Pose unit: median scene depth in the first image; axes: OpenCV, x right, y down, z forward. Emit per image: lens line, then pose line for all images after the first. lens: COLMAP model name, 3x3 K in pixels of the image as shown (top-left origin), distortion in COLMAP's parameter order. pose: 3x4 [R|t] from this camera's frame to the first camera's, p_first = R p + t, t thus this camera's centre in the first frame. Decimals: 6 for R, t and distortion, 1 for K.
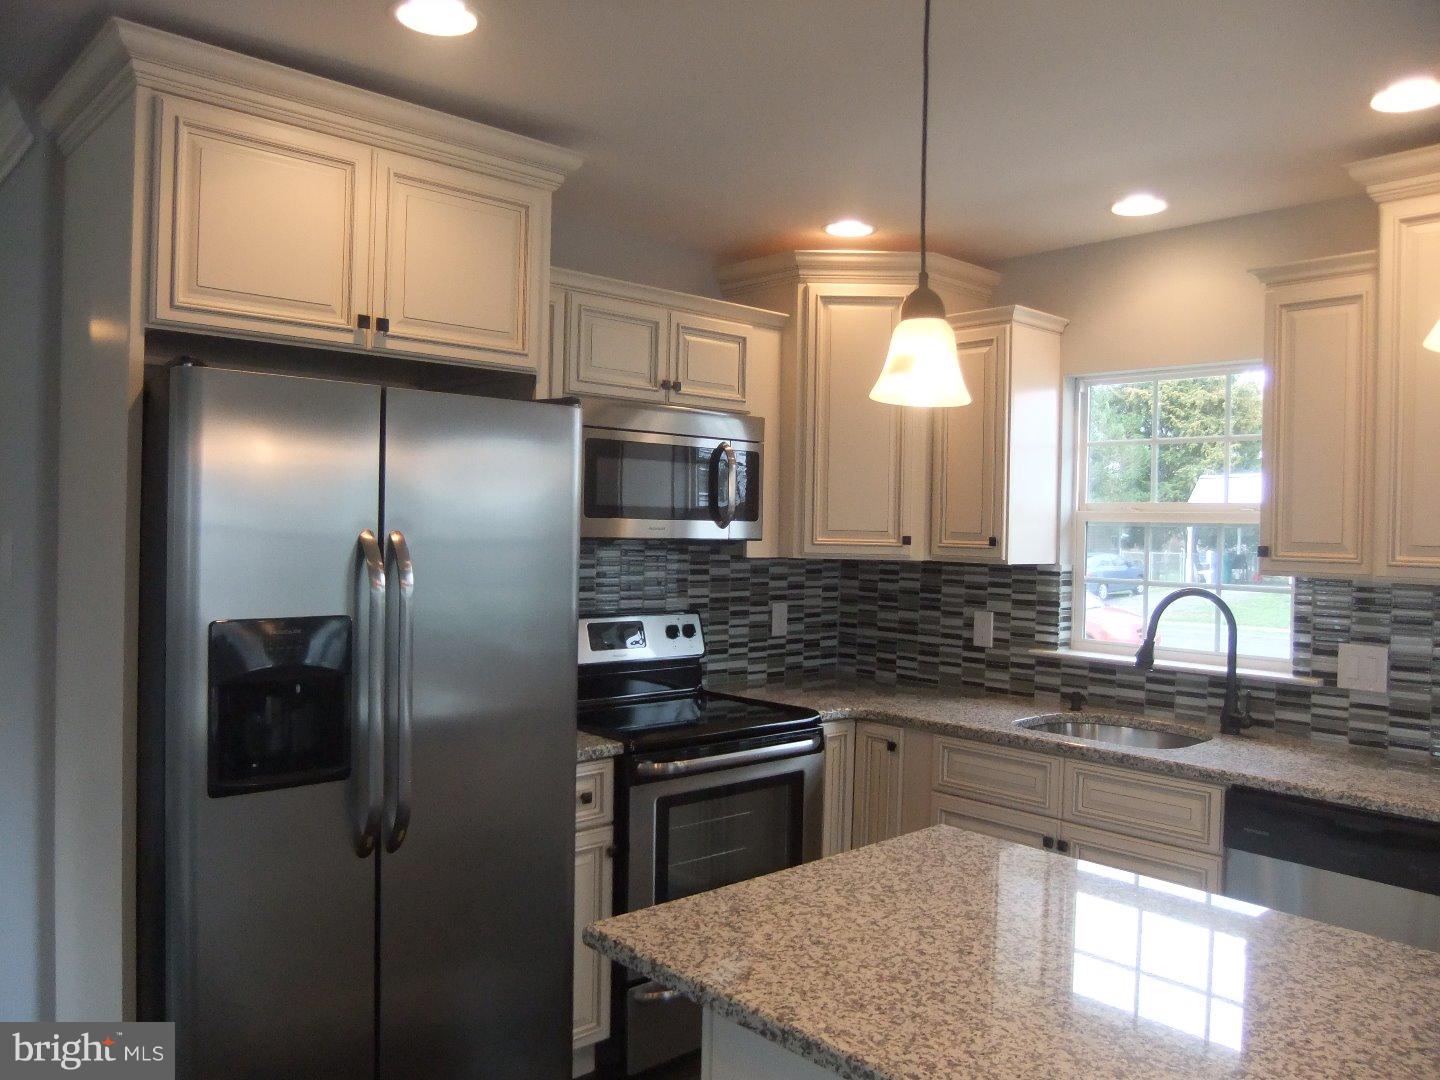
lens RADIAL K [[1099.3, 0, 716.5], [0, 1099.3, 536.8], [0, 0, 1]] dist [-0.069114, 0.049938]
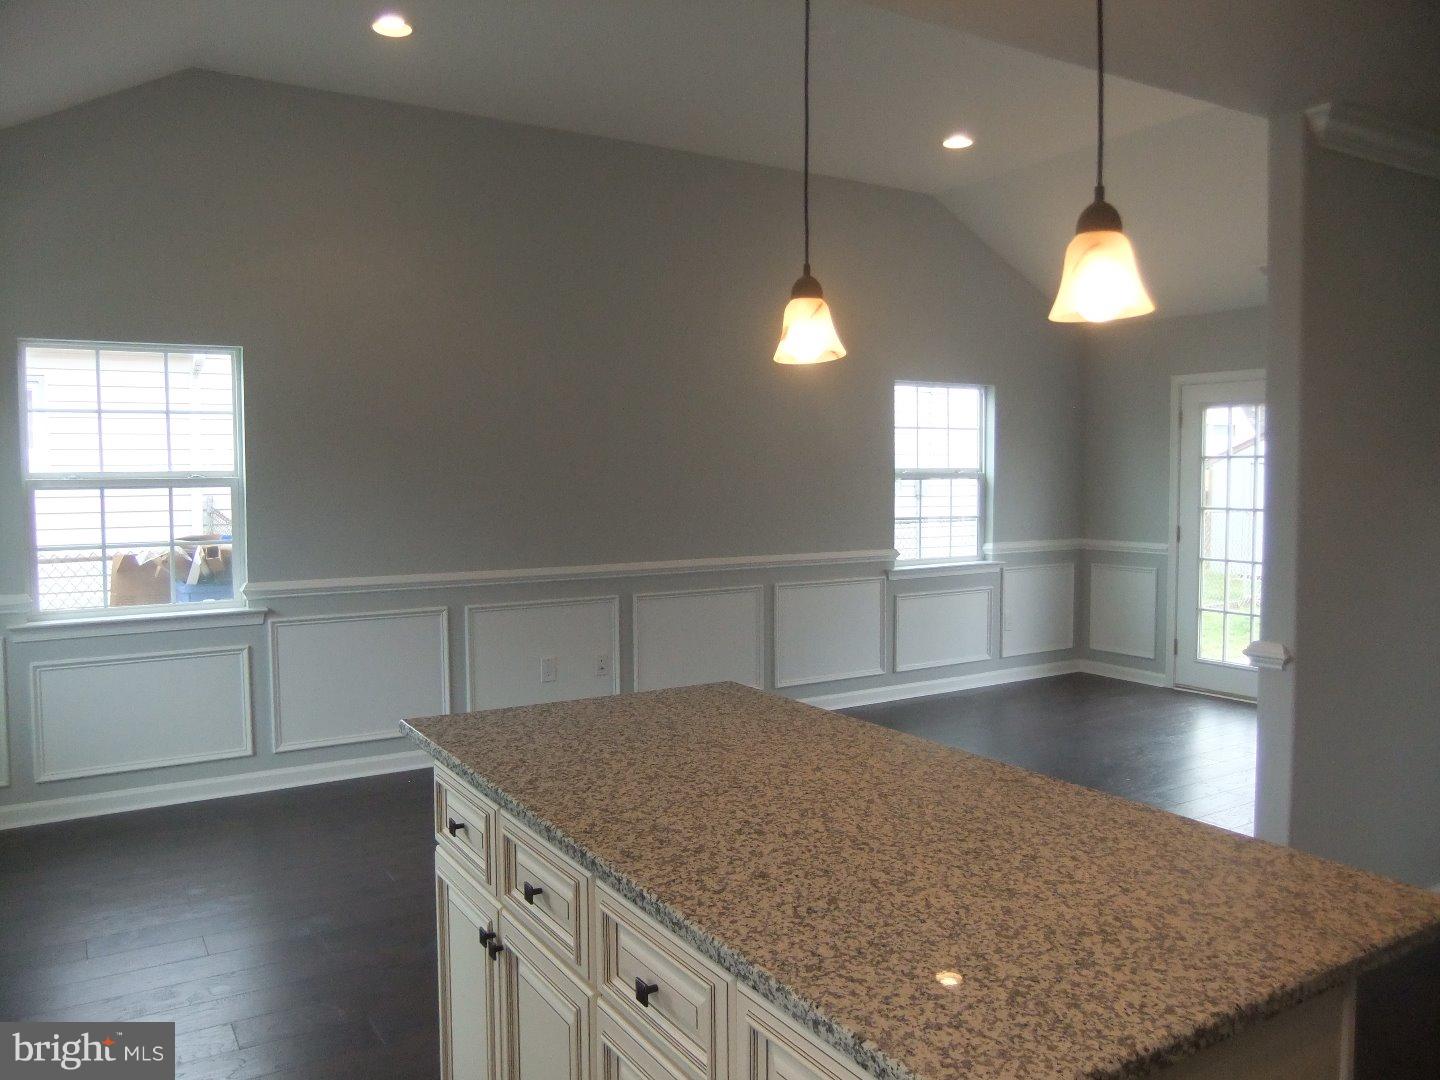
lens RADIAL K [[1099.3, 0, 714.5], [0, 1099.3, 546.4], [0, 0, 1]] dist [-0.069114, 0.049938]
pose [[-0.982945, -0.029979, 0.181442, 0.162011], [-0.013987, 0.995953, 0.088786, 0.002203], [-0.183369, 0.084734, -0.979385, 0.958075]]
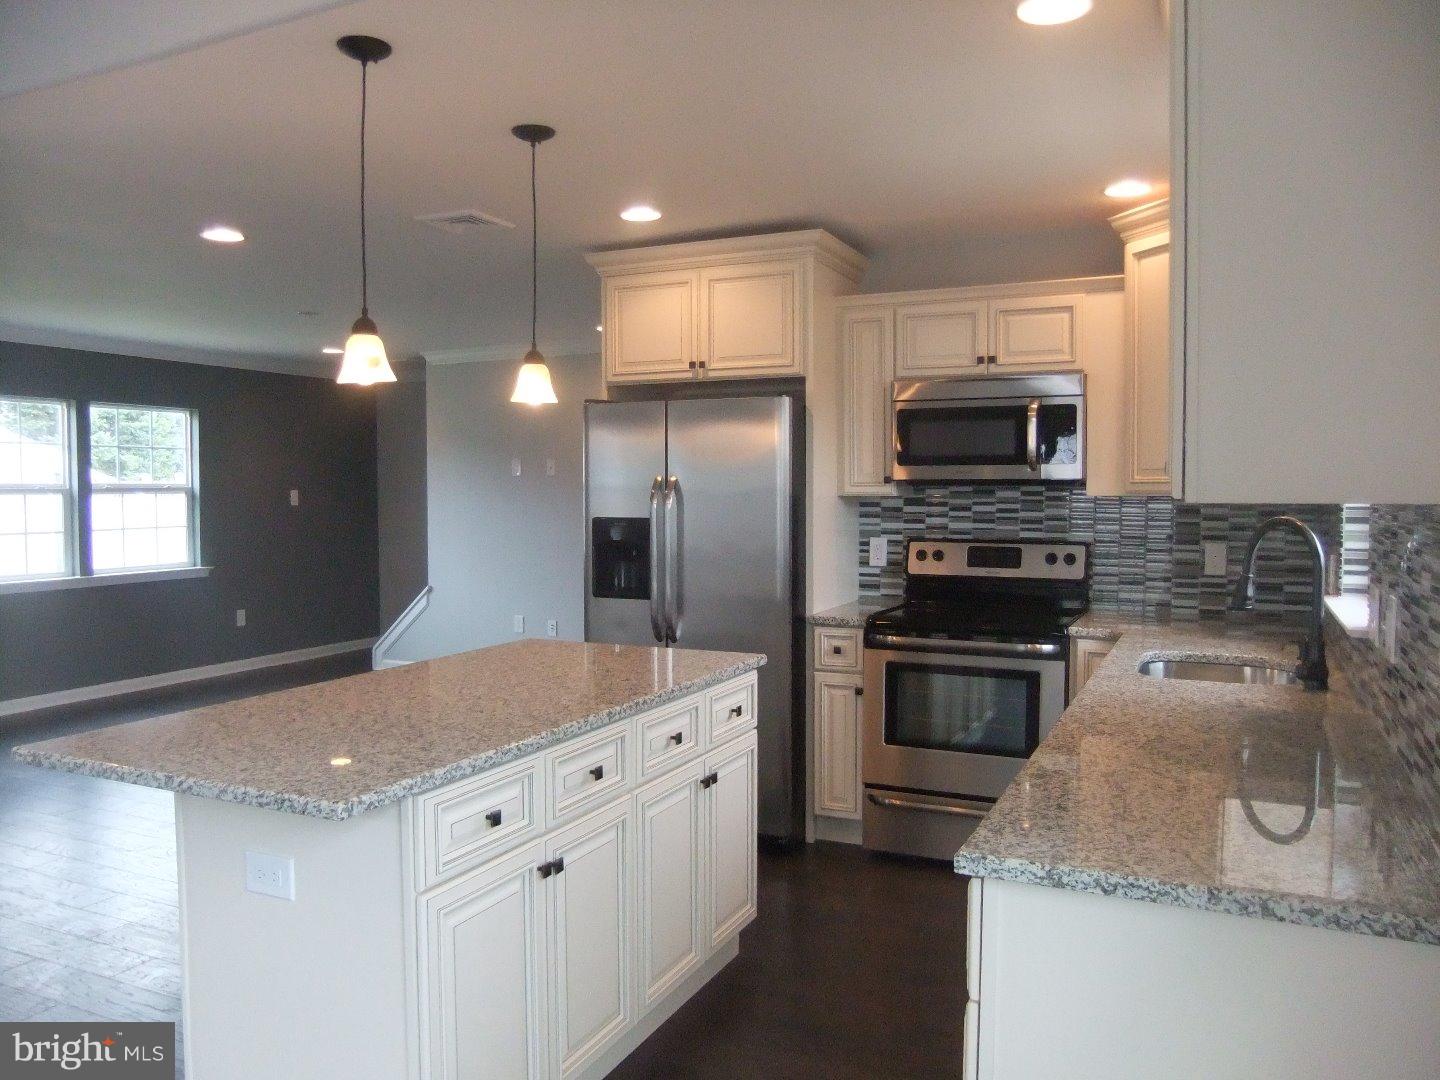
lens RADIAL K [[1099.3, 0, 720.4], [0, 1099.3, 542.0], [0, 0, 1]] dist [-0.069114, 0.049938]
pose [[0.375422, 0.022131, -0.926590, 1.083962], [-0.001099, 0.999725, 0.023433, 0.047163], [0.926853, -0.007779, 0.375343, 0.246481]]
